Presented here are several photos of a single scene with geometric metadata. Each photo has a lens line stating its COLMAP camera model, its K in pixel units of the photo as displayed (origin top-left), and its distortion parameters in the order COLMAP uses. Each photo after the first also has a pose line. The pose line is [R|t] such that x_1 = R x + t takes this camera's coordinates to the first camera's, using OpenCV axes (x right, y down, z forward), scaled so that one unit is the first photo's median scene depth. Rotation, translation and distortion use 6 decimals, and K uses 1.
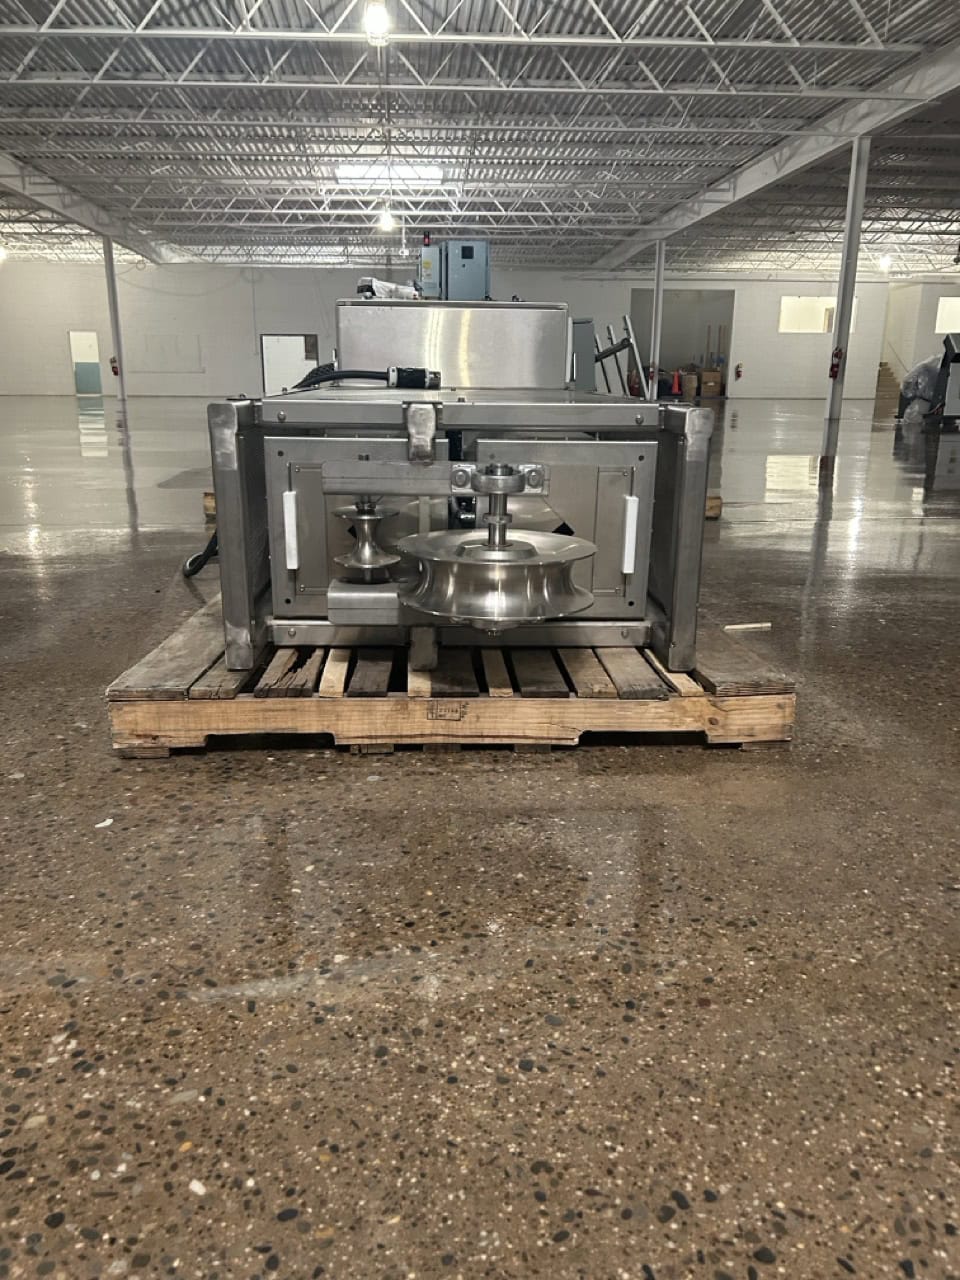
lens RADIAL K [[954.2, 0, 480.0], [0, 954.2, 640.0], [0, 0, 1]] dist [0.004891, 0.003011]
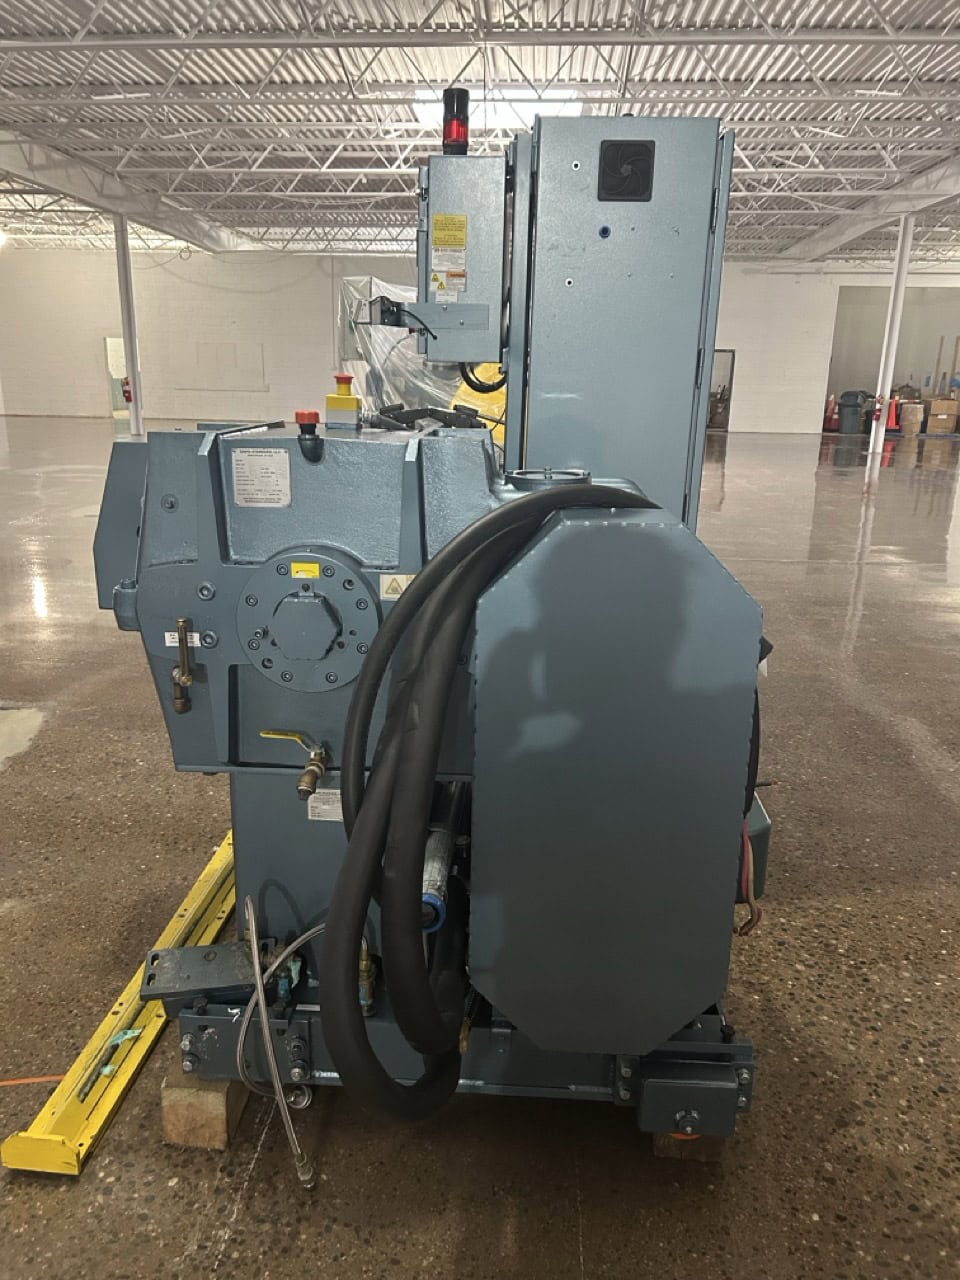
lens RADIAL K [[949.5, 0, 480.0], [0, 949.5, 640.0], [0, 0, 1]] dist [-0.001125, -0.000237]
pose [[0.990037, 0.052464, -0.130671, -0.004813], [-0.051012, 0.998594, 0.014442, -0.115570], [0.131245, -0.007633, 0.991321, 0.299485]]
